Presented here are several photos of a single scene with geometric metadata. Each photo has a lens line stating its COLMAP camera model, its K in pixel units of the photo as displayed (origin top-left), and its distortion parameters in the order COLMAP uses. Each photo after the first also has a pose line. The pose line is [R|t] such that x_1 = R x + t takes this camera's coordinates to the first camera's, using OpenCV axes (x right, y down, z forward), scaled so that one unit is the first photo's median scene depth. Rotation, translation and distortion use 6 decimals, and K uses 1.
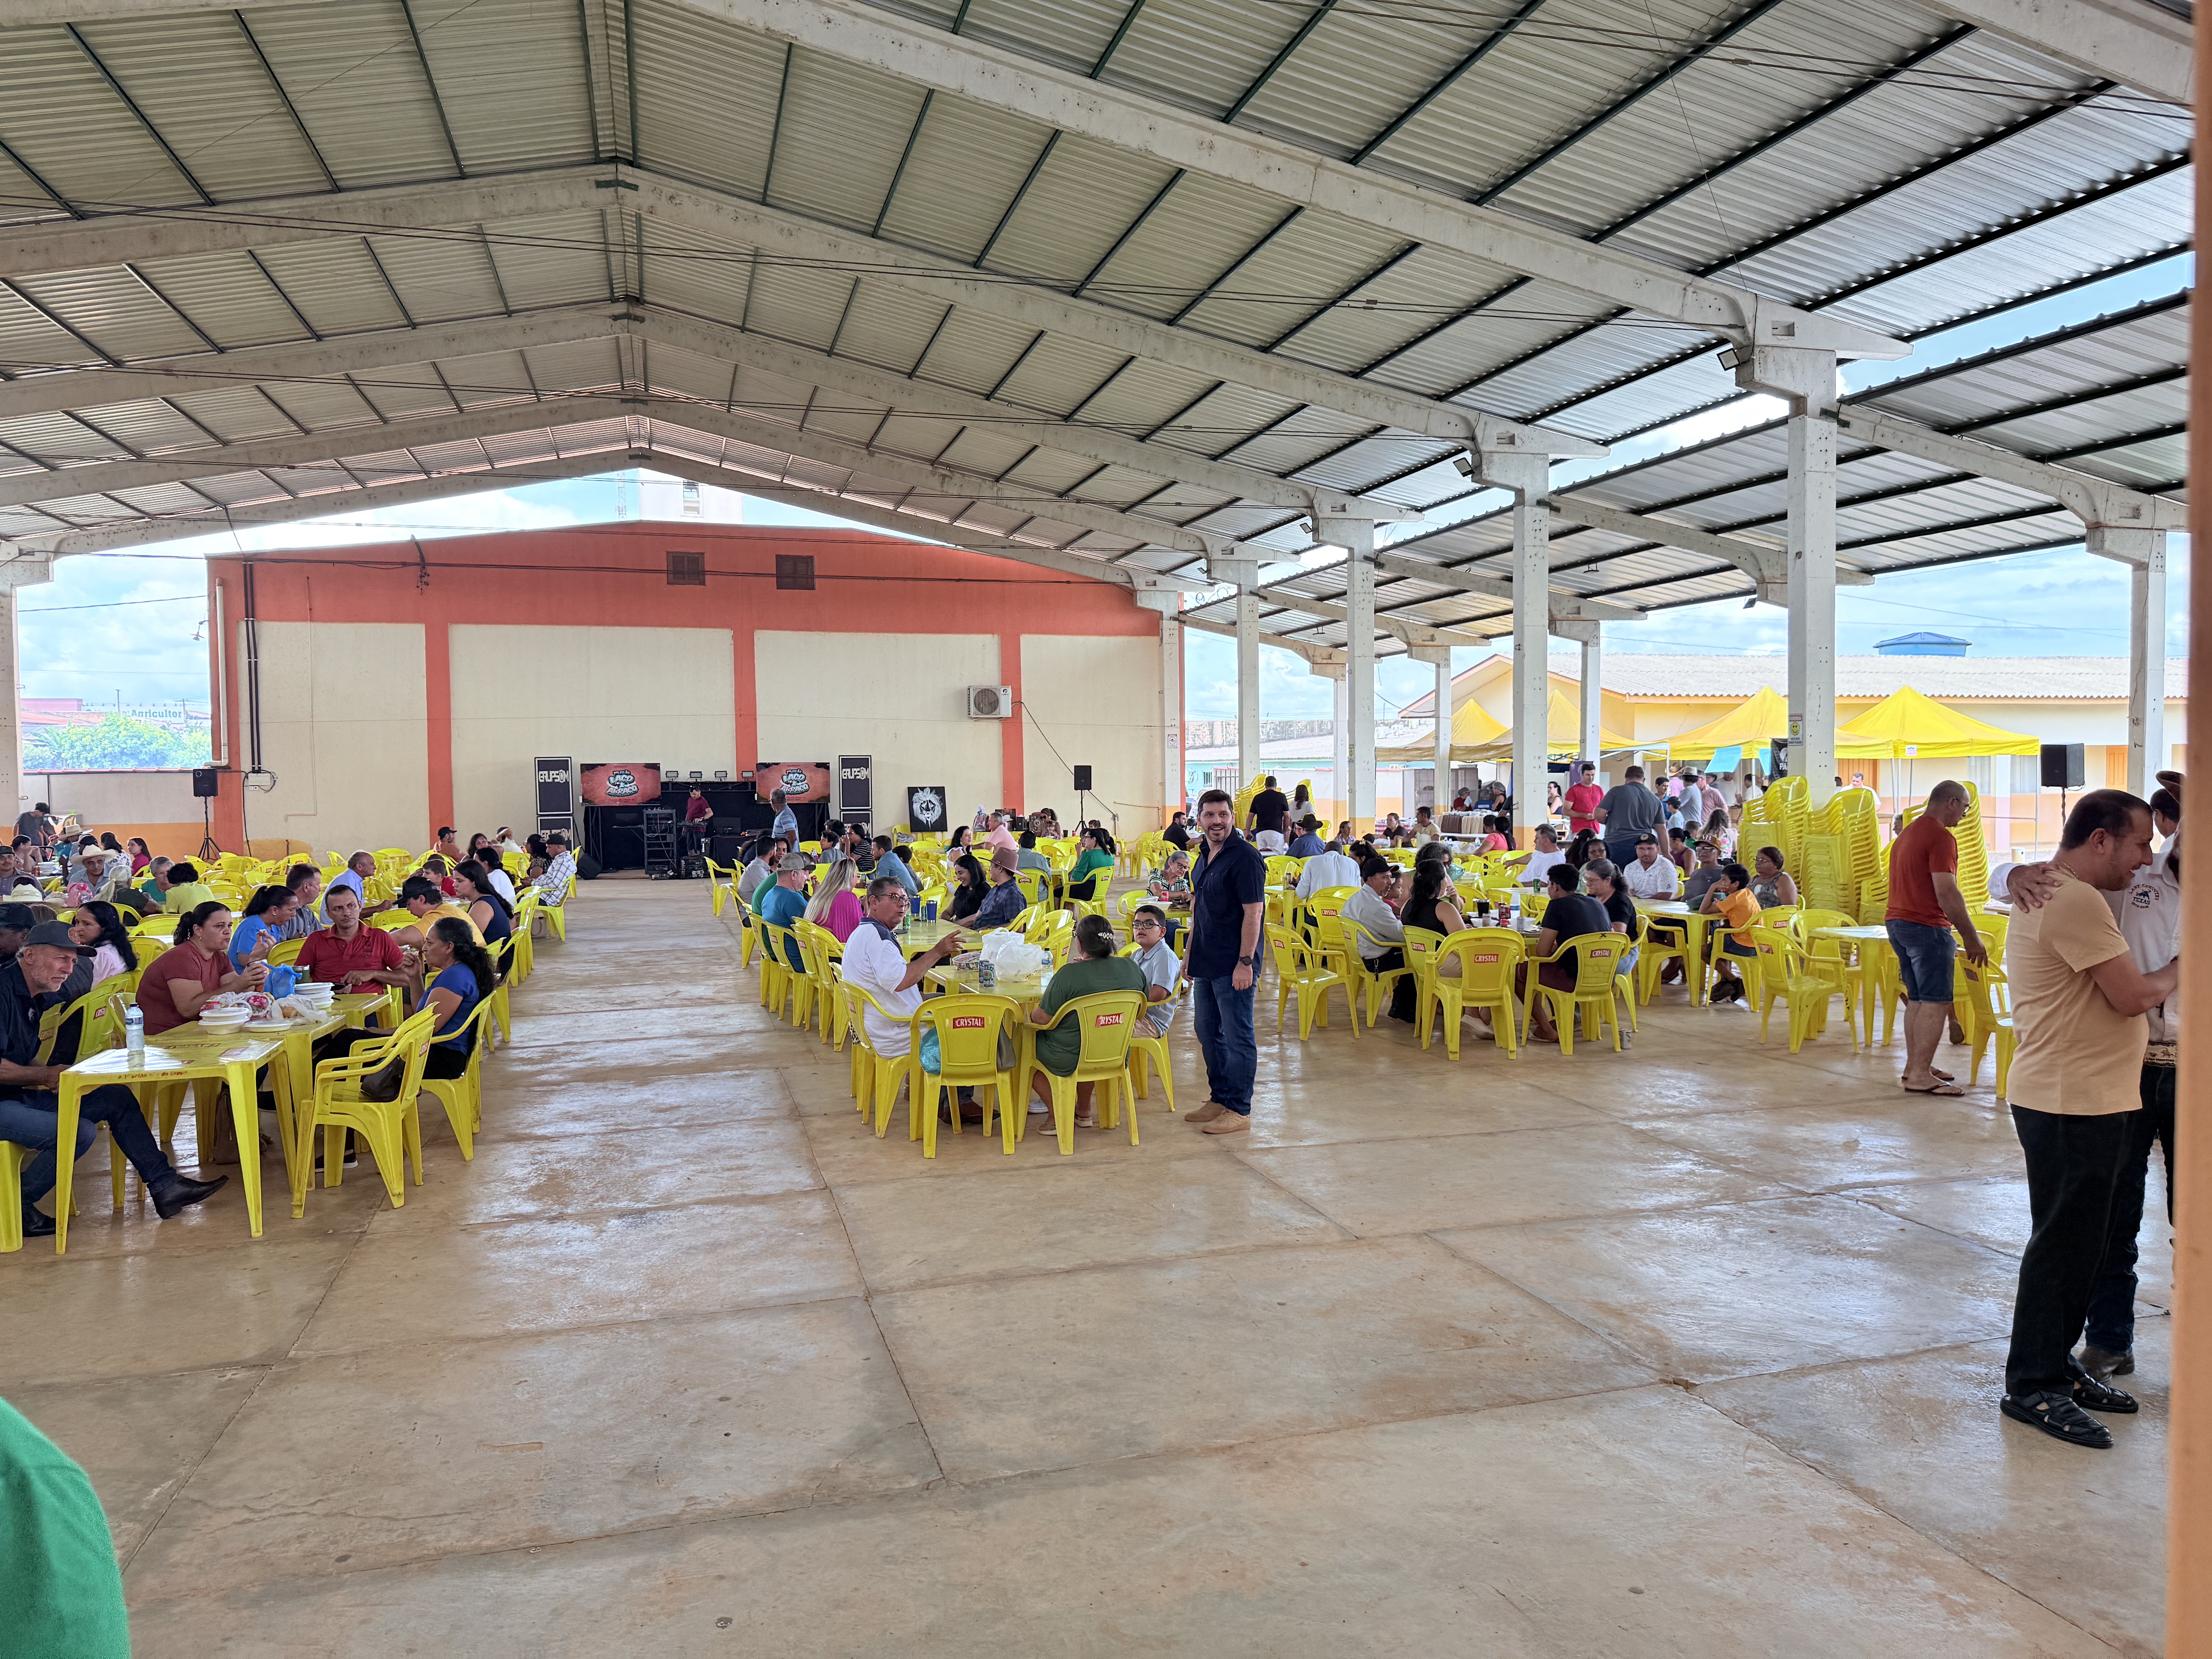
lens RADIAL K [[1610.8, 0, 1097.8], [0, 1610.8, 844.9], [0, 0, 1]] dist [0.106525, -0.107512]
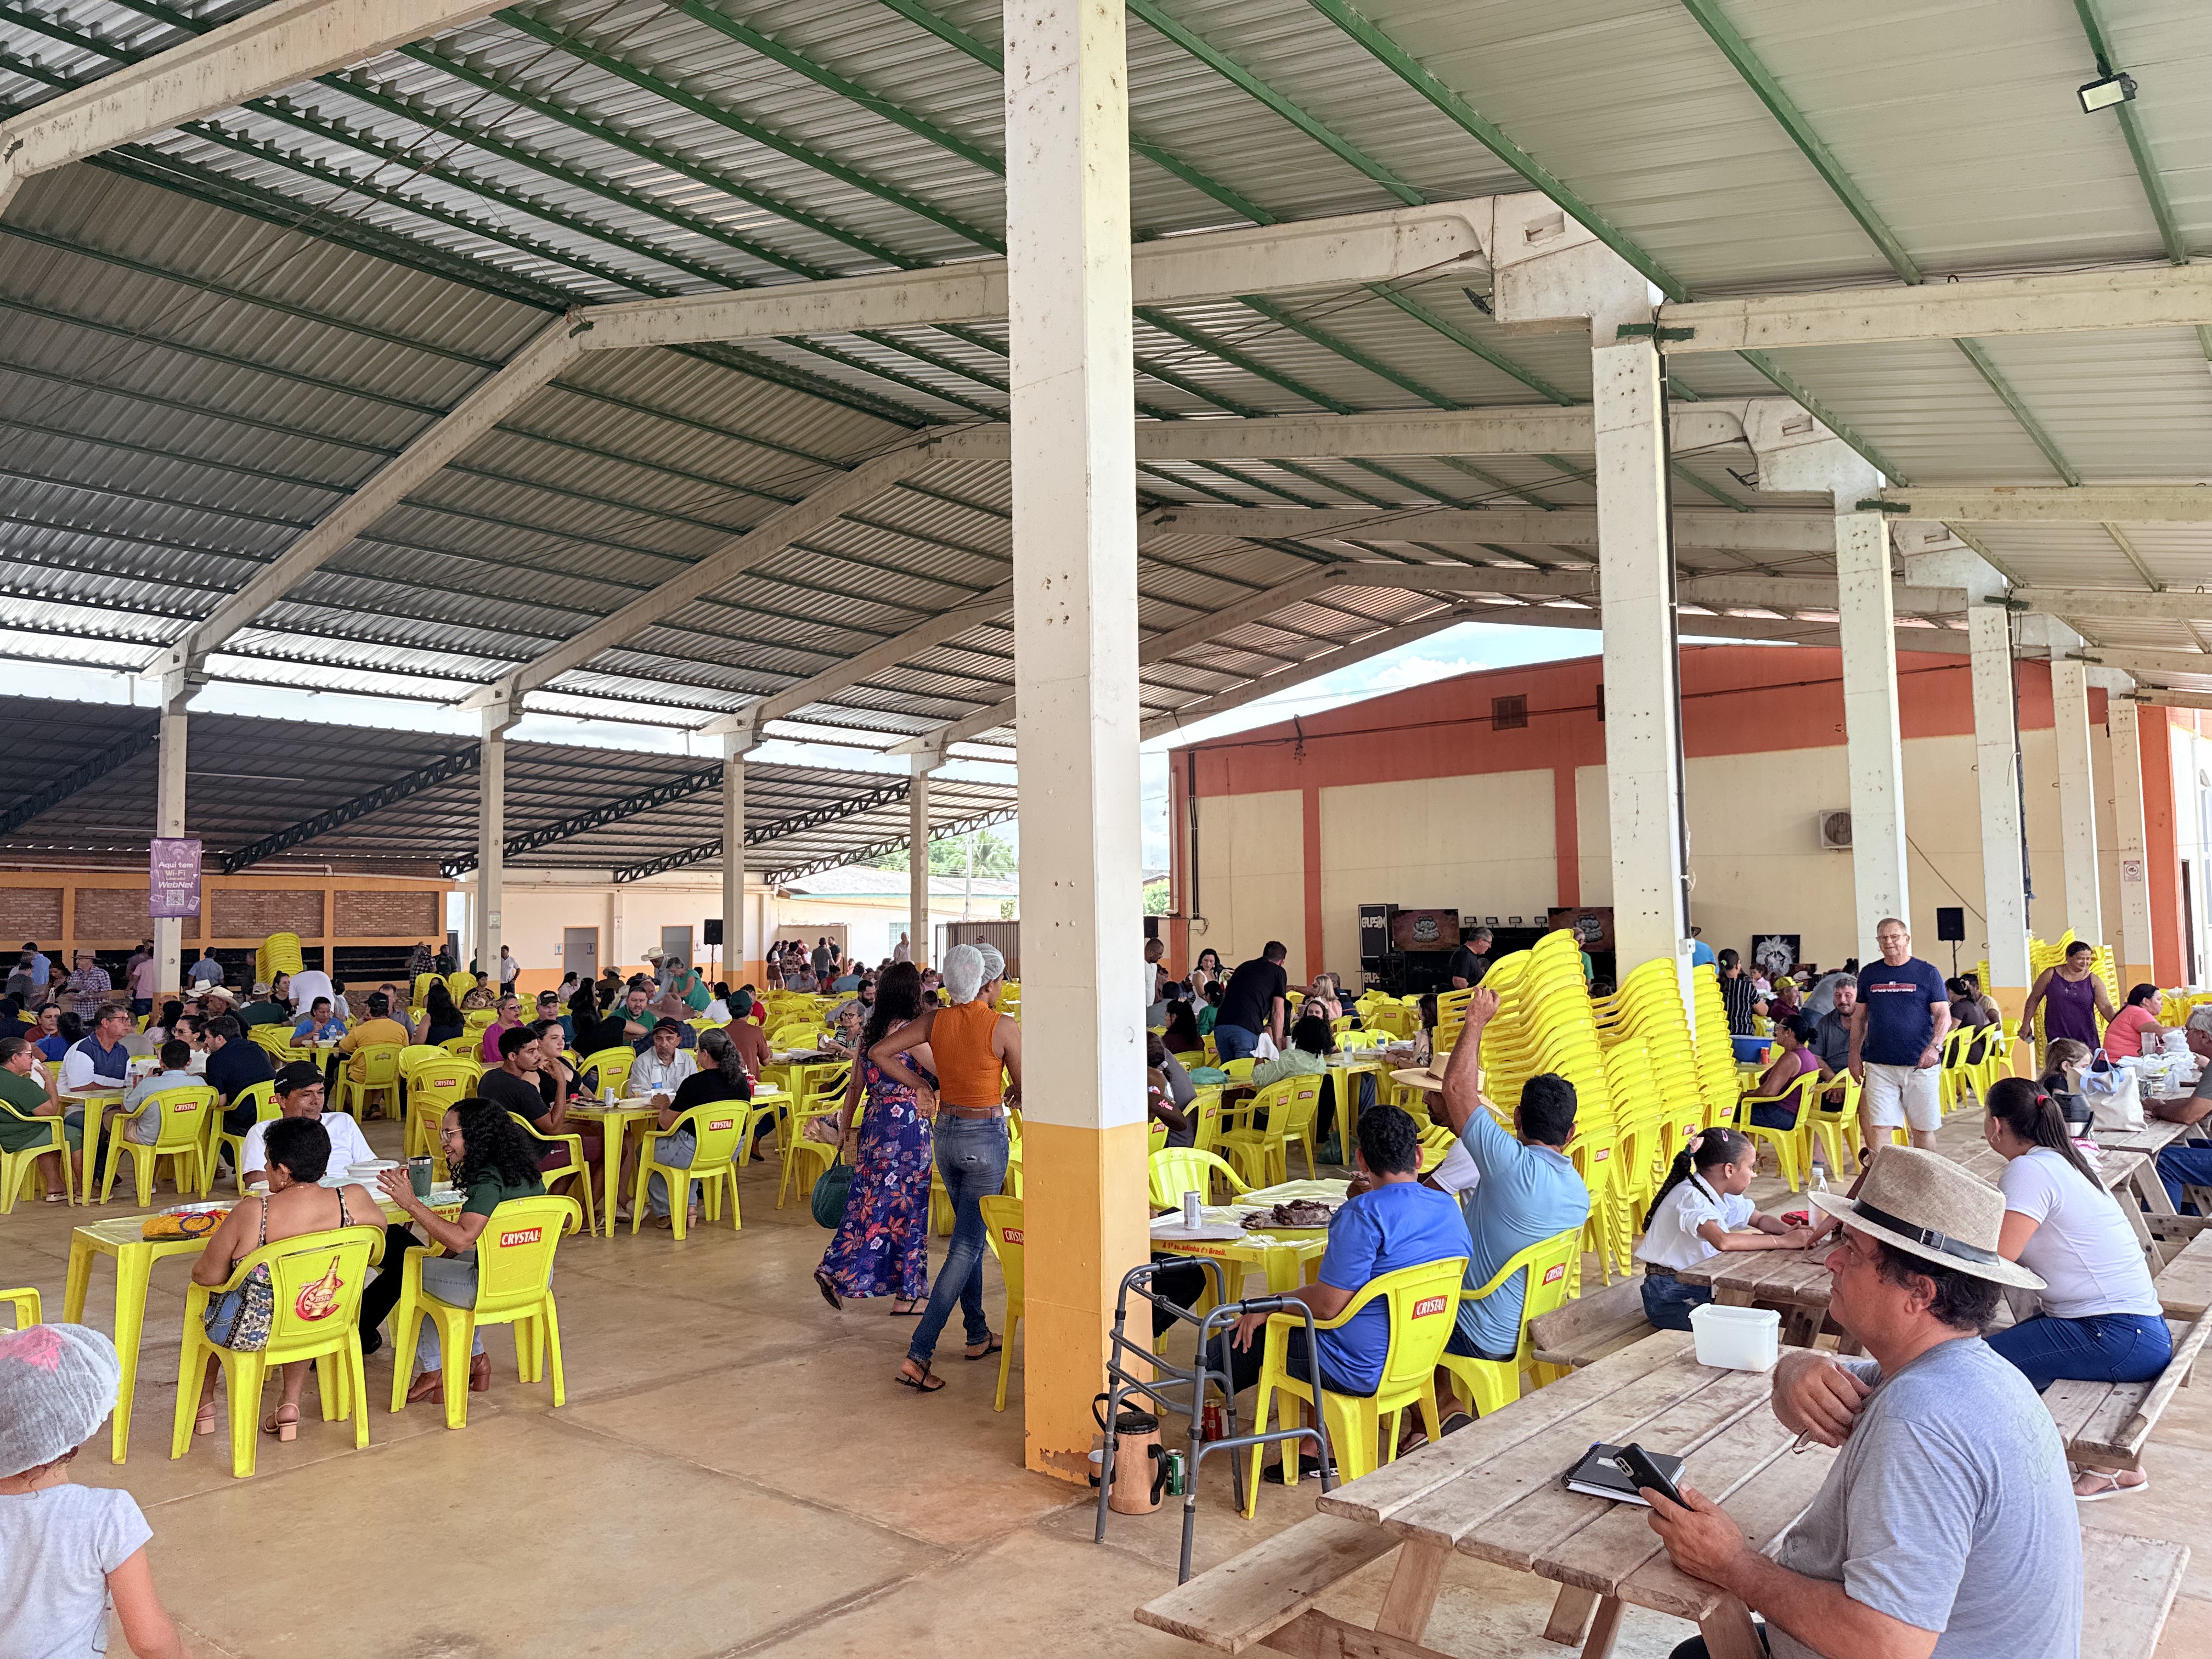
lens RADIAL K [[1610.8, 0, 1121.2], [0, 1610.8, 839.2], [0, 0, 1]] dist [0.106525, -0.107512]
pose [[0.579132, -0.043438, -0.814076, 0.430311], [-0.037904, 0.996065, -0.080113, -0.005179], [0.814352, 0.077252, 0.575206, 0.255349]]
